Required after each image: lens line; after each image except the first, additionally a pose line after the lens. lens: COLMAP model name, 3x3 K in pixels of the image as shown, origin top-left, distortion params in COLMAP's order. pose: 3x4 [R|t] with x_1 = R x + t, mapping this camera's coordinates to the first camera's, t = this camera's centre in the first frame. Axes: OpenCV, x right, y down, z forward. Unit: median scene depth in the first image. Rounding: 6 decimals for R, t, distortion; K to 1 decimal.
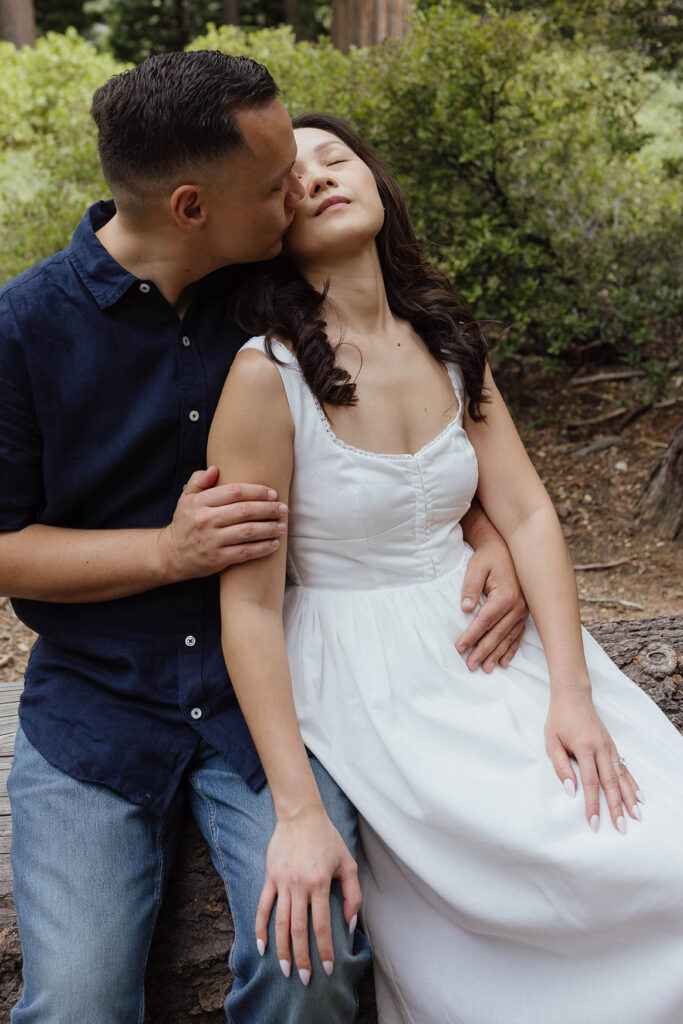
lens RADIAL K [[1018.6, 0, 332.1], [0, 1018.6, 494.7], [0, 0, 1]] dist [0.011919, -0.013770]
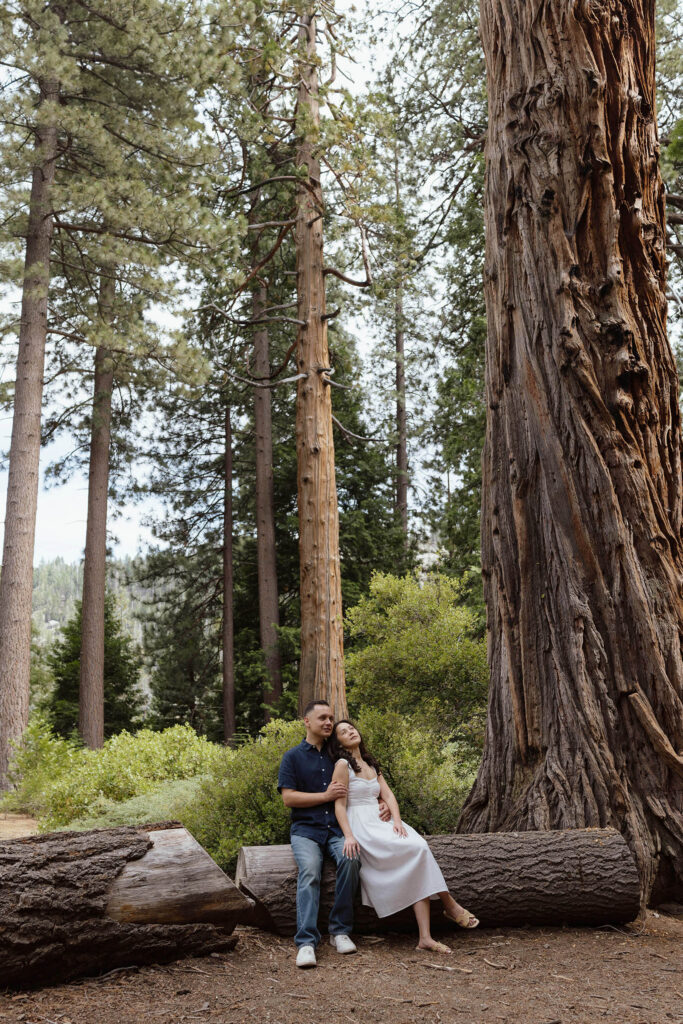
lens RADIAL K [[1018.6, 0, 332.1], [0, 1018.6, 494.7], [0, 0, 1]] dist [0.011919, -0.013770]
pose [[0.999277, 0.002738, 0.037925, -0.342308], [0.021002, 0.791716, -0.610528, 2.170809], [-0.031697, 0.610883, 0.791086, -4.469839]]
